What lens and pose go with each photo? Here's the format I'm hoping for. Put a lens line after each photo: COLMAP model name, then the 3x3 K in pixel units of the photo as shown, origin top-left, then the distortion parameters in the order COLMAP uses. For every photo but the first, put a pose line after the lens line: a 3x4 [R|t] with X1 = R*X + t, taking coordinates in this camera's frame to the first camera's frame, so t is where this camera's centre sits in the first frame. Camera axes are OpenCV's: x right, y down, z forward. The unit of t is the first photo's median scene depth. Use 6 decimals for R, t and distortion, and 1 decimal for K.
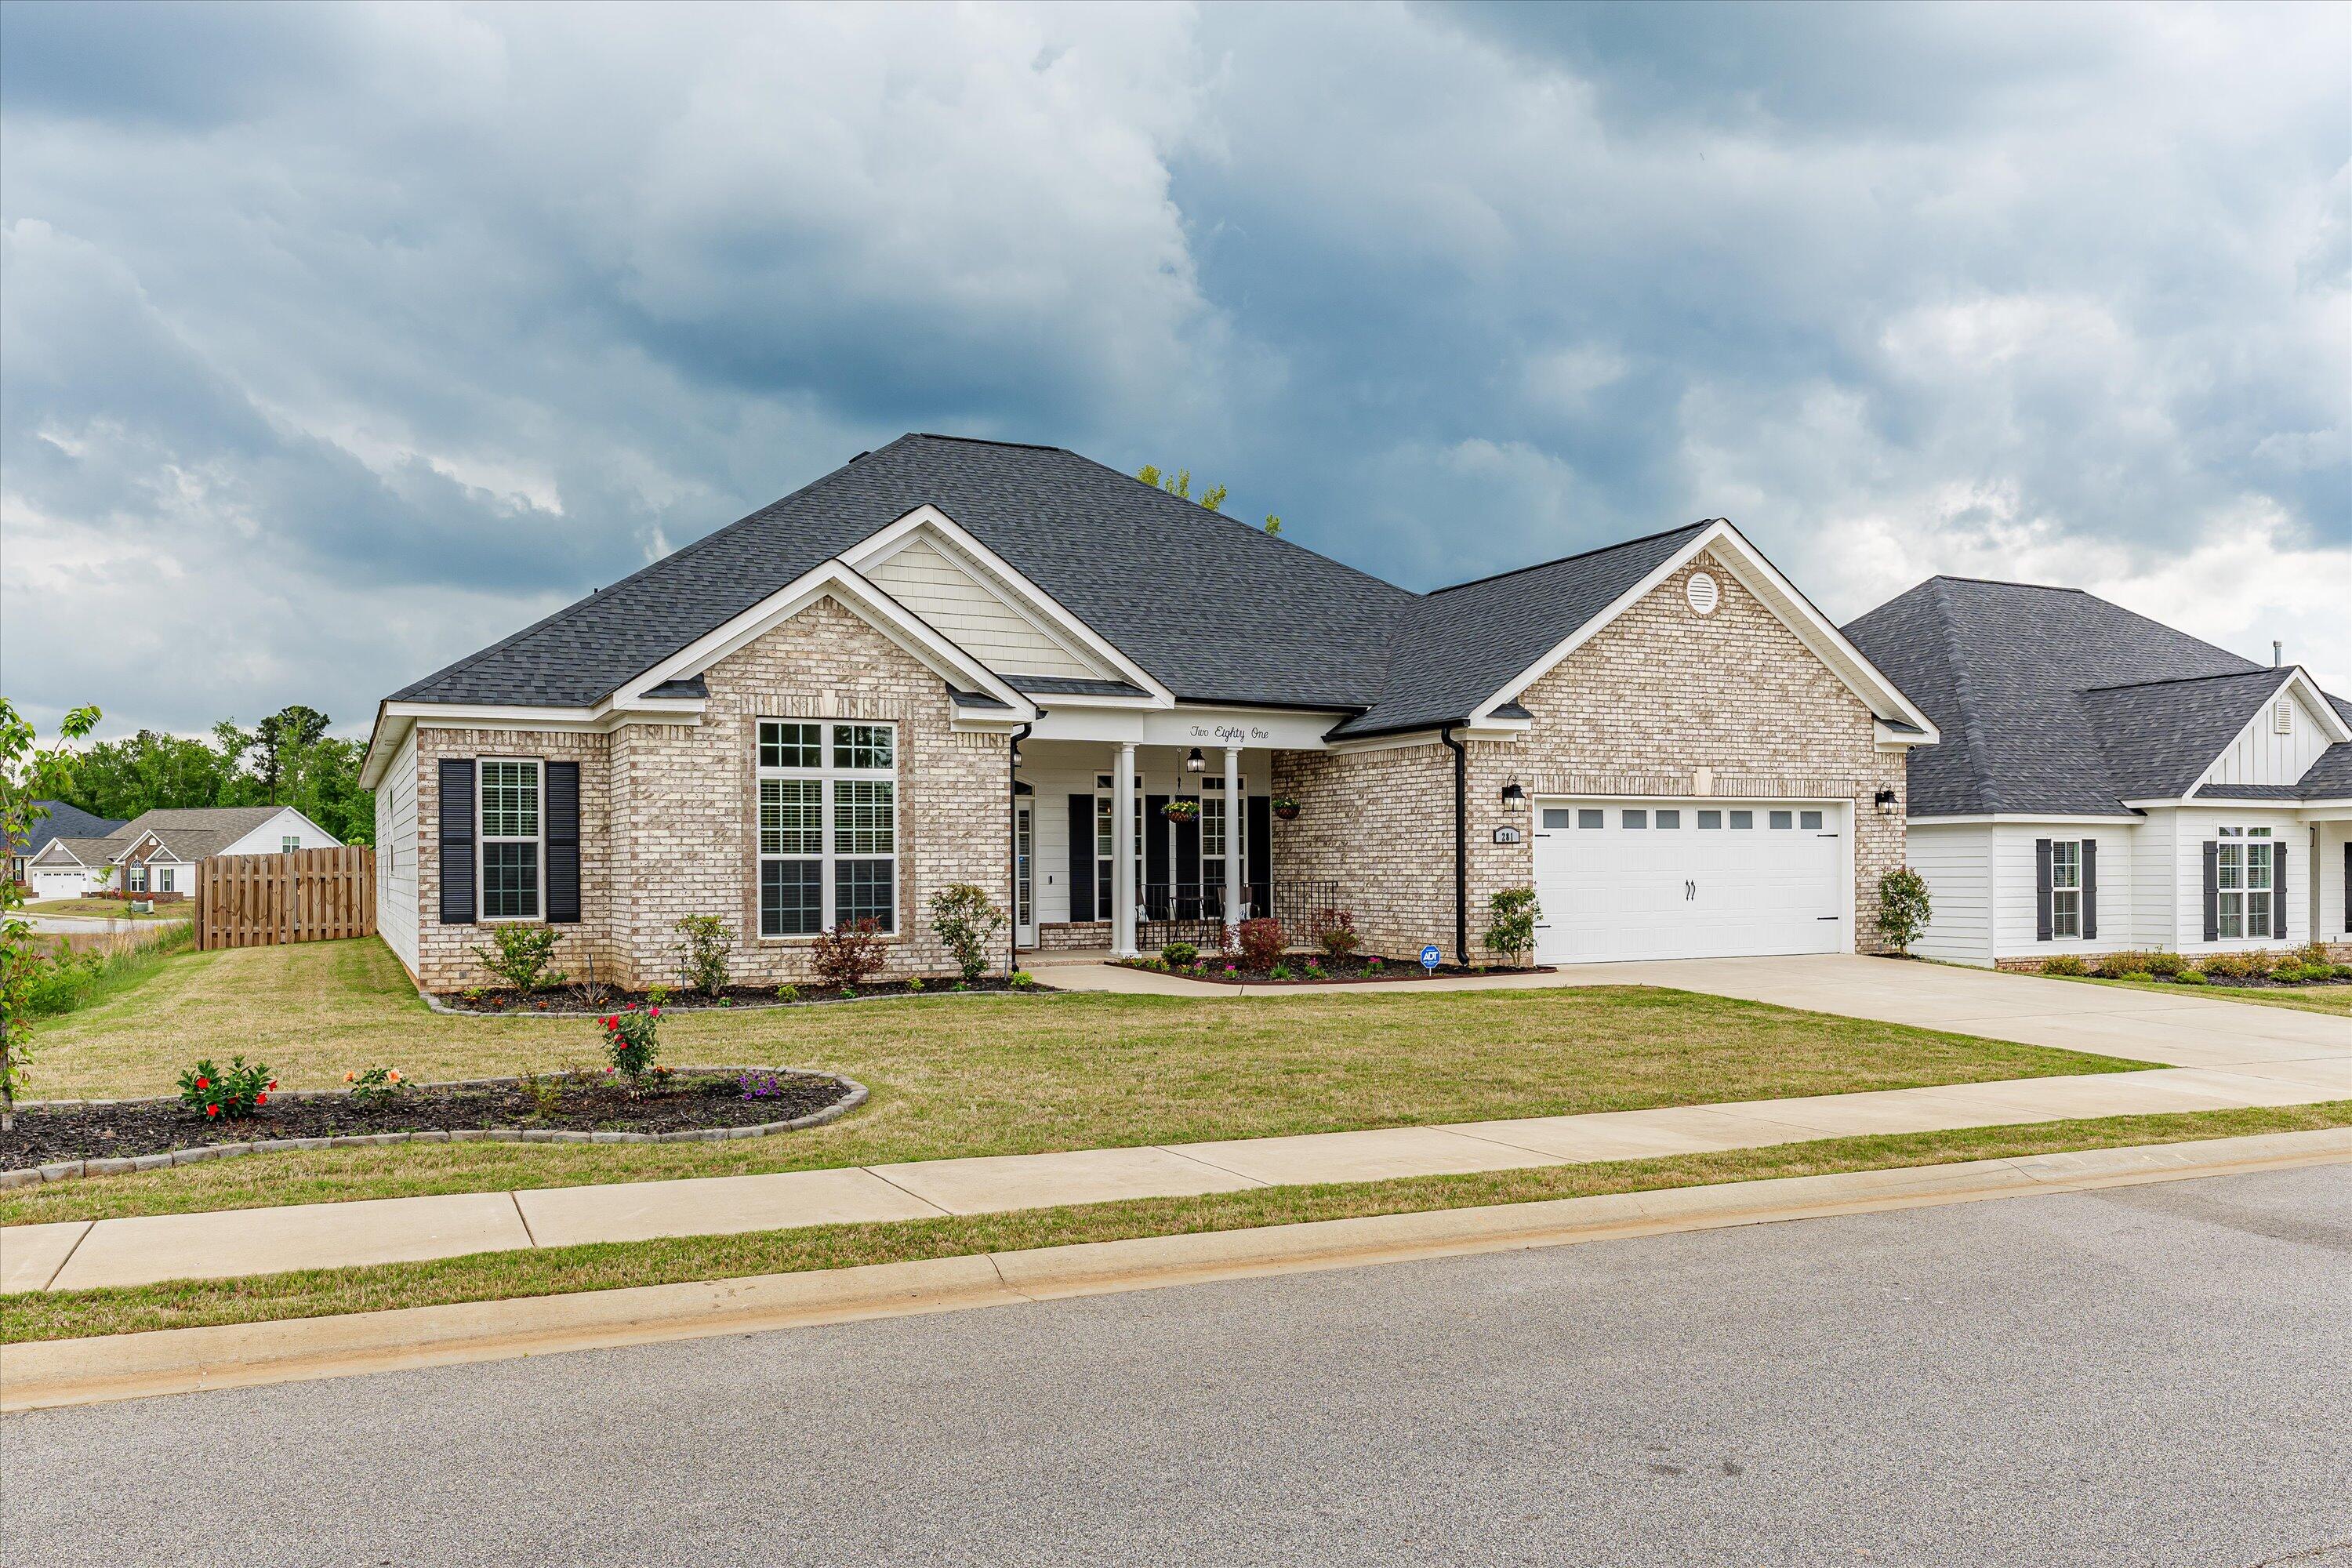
lens RADIAL K [[1746.8, 0, 1012.2], [0, 1746.8, 875.7], [0, 0, 1]] dist [-0.000405, 0.002761]
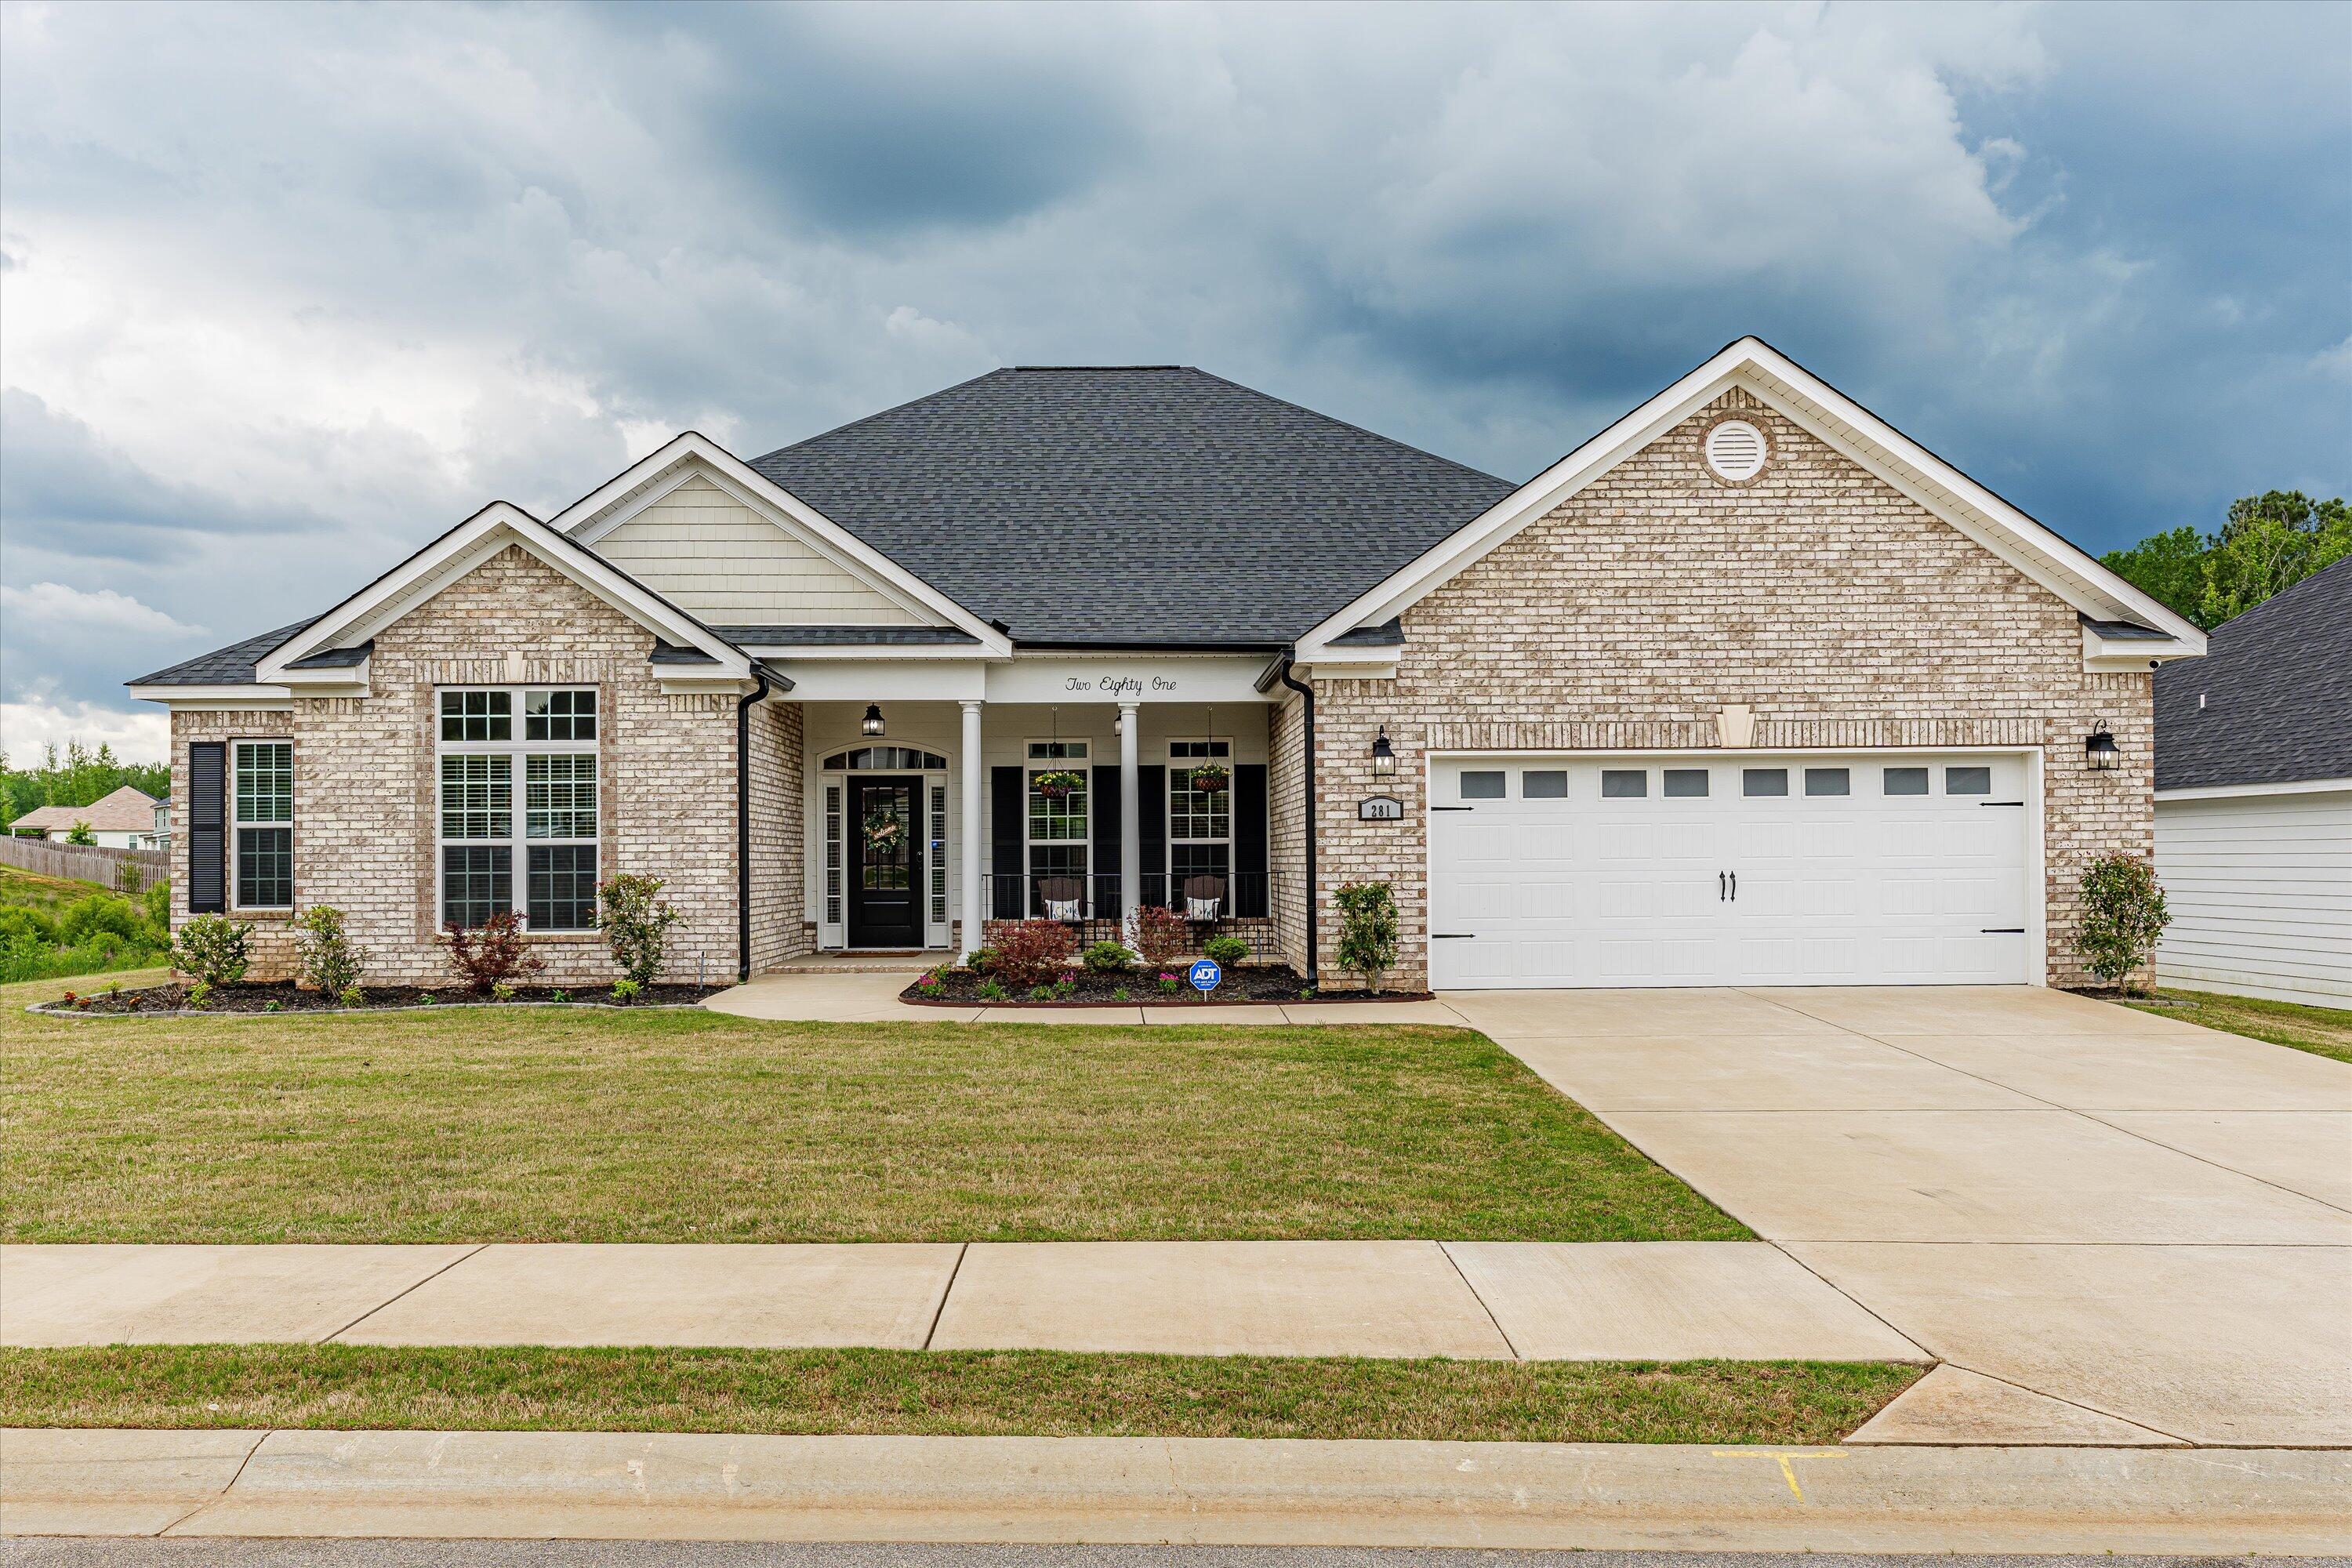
lens RADIAL K [[1717.7, 0, 1007.9], [0, 1717.7, 841.9], [0, 0, 1]] dist [0.000136, -0.000917]
pose [[0.911478, -0.004031, -0.411329, 0.436858], [-0.001309, 0.999919, -0.012699, -0.000227], [0.411346, 0.012113, 0.911399, 0.291792]]
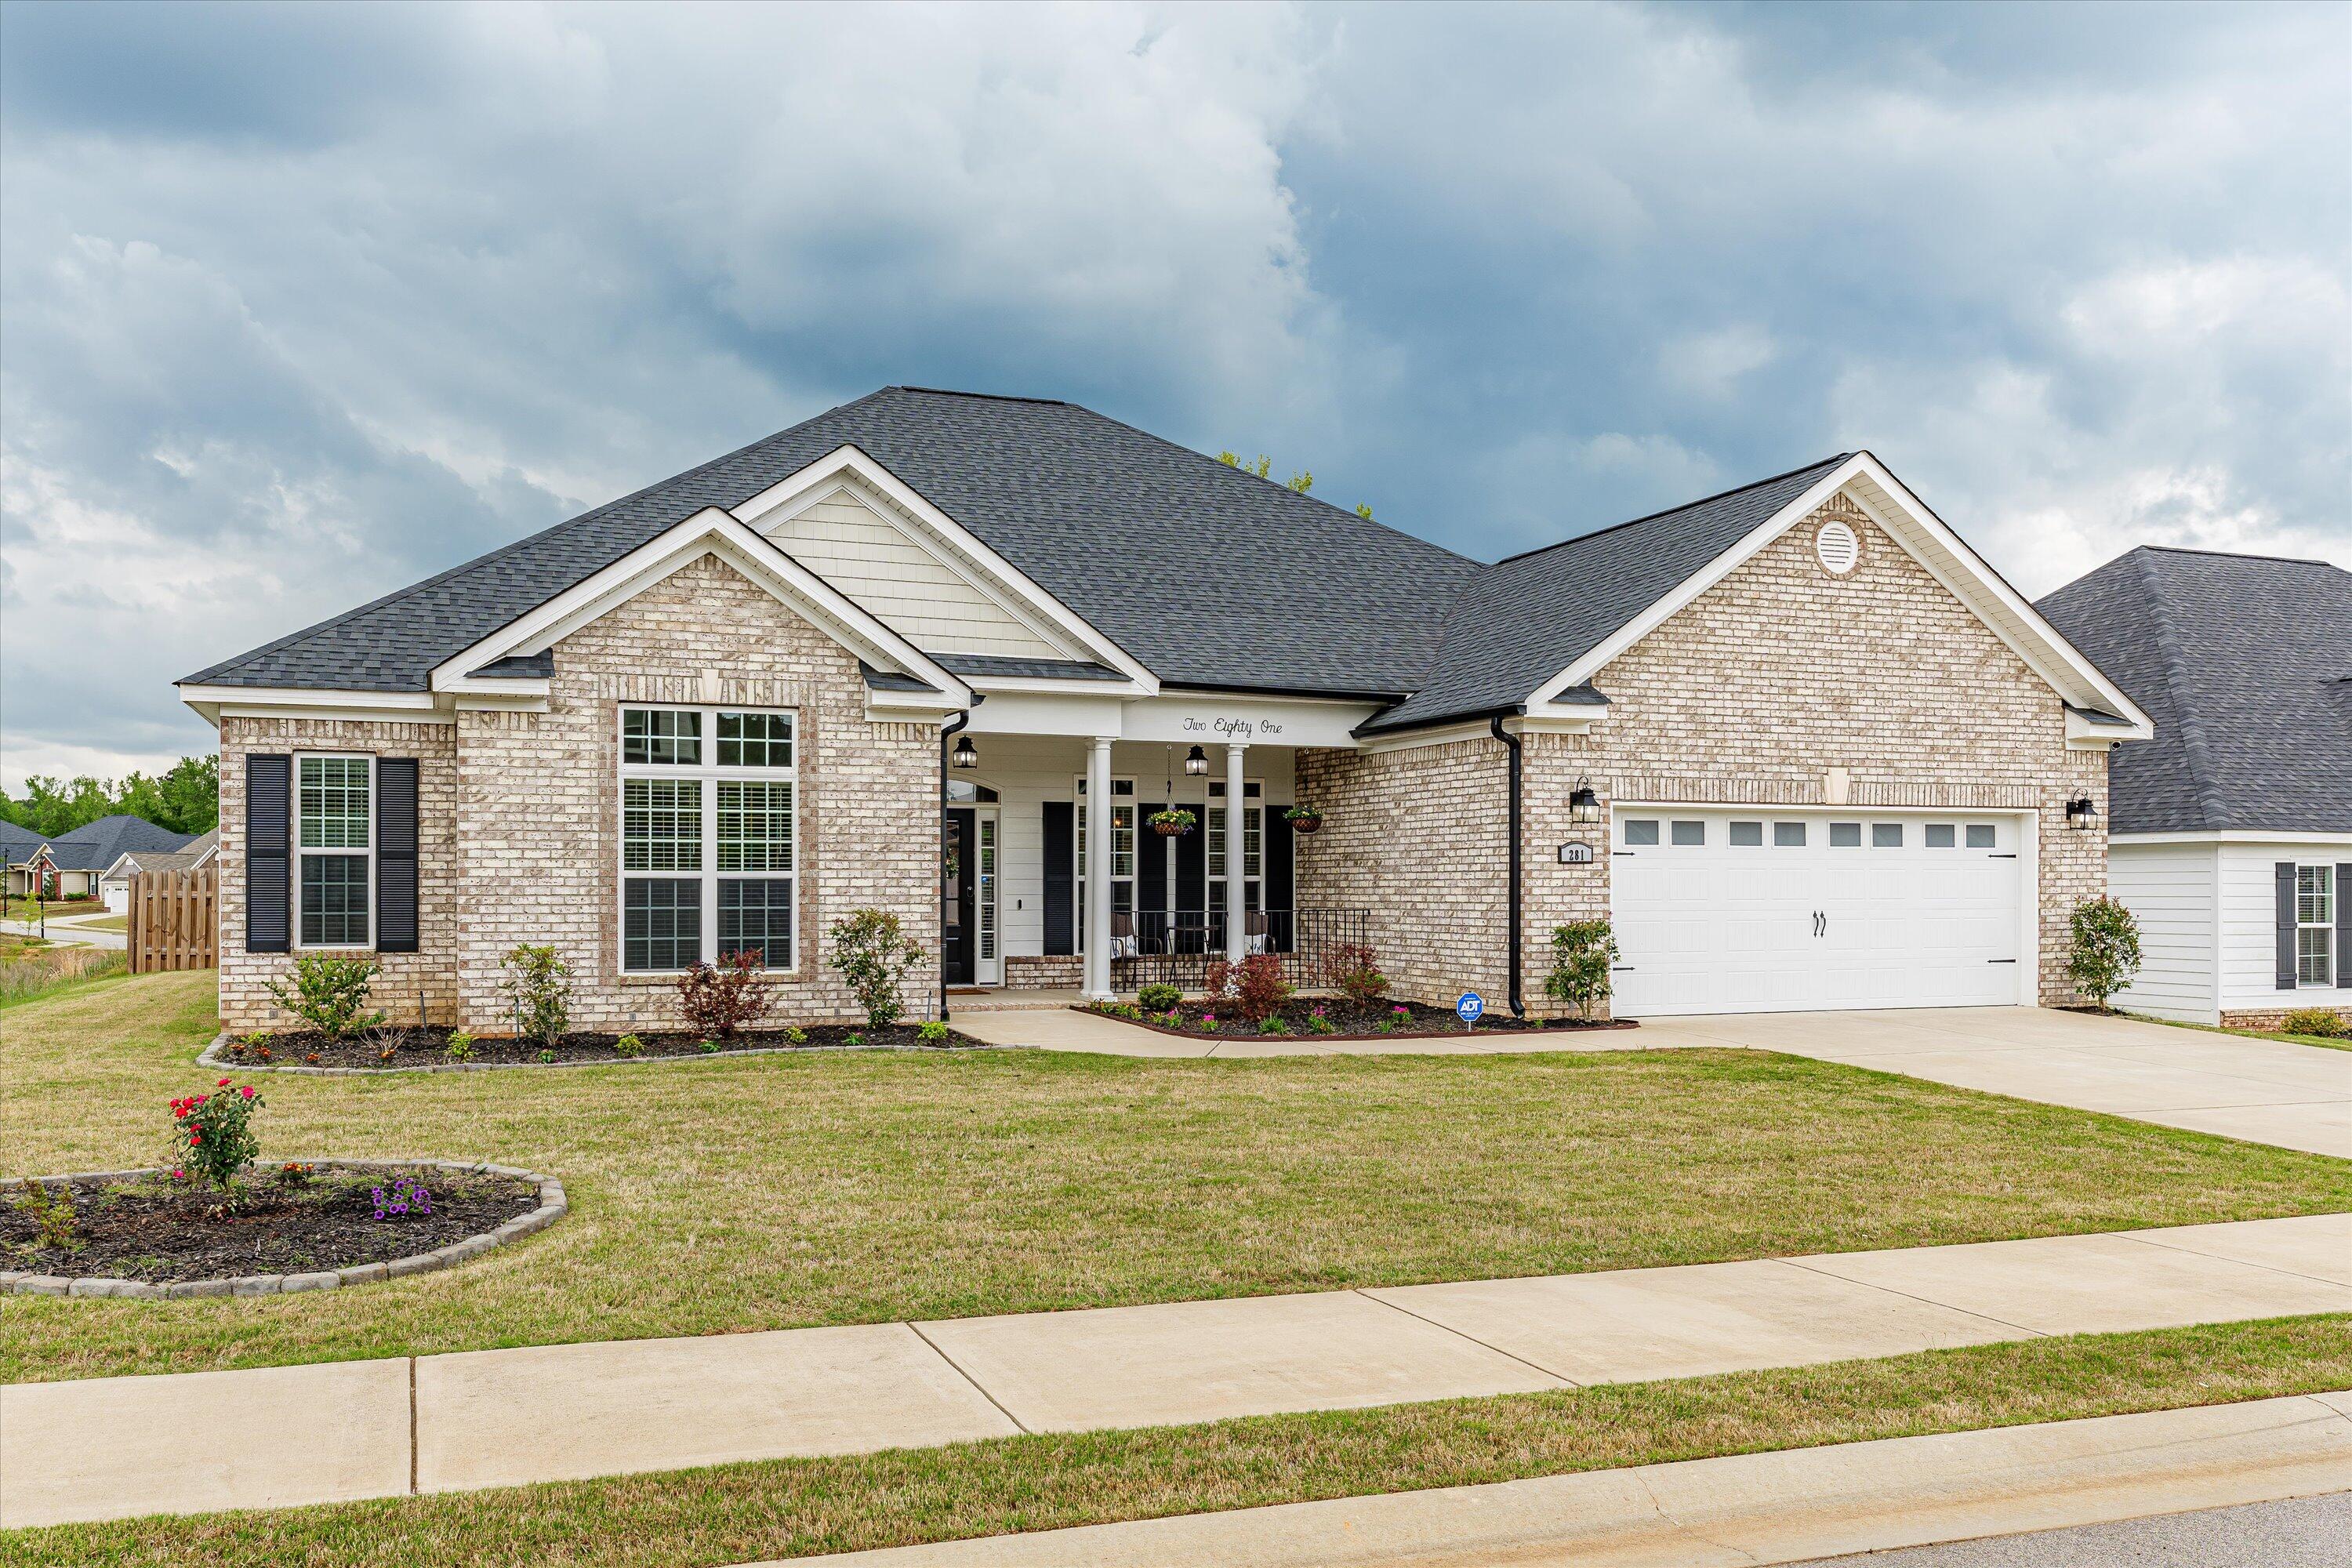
lens RADIAL K [[1806.6, 0, 940.0], [0, 1806.6, 890.5], [0, 0, 1]] dist [0.003704, -0.005215]
pose [[0.995571, 0.006993, -0.093753, 0.074219], [-0.007315, 0.999968, -0.003097, -0.001578], [0.093728, 0.003769, 0.995591, 0.160633]]
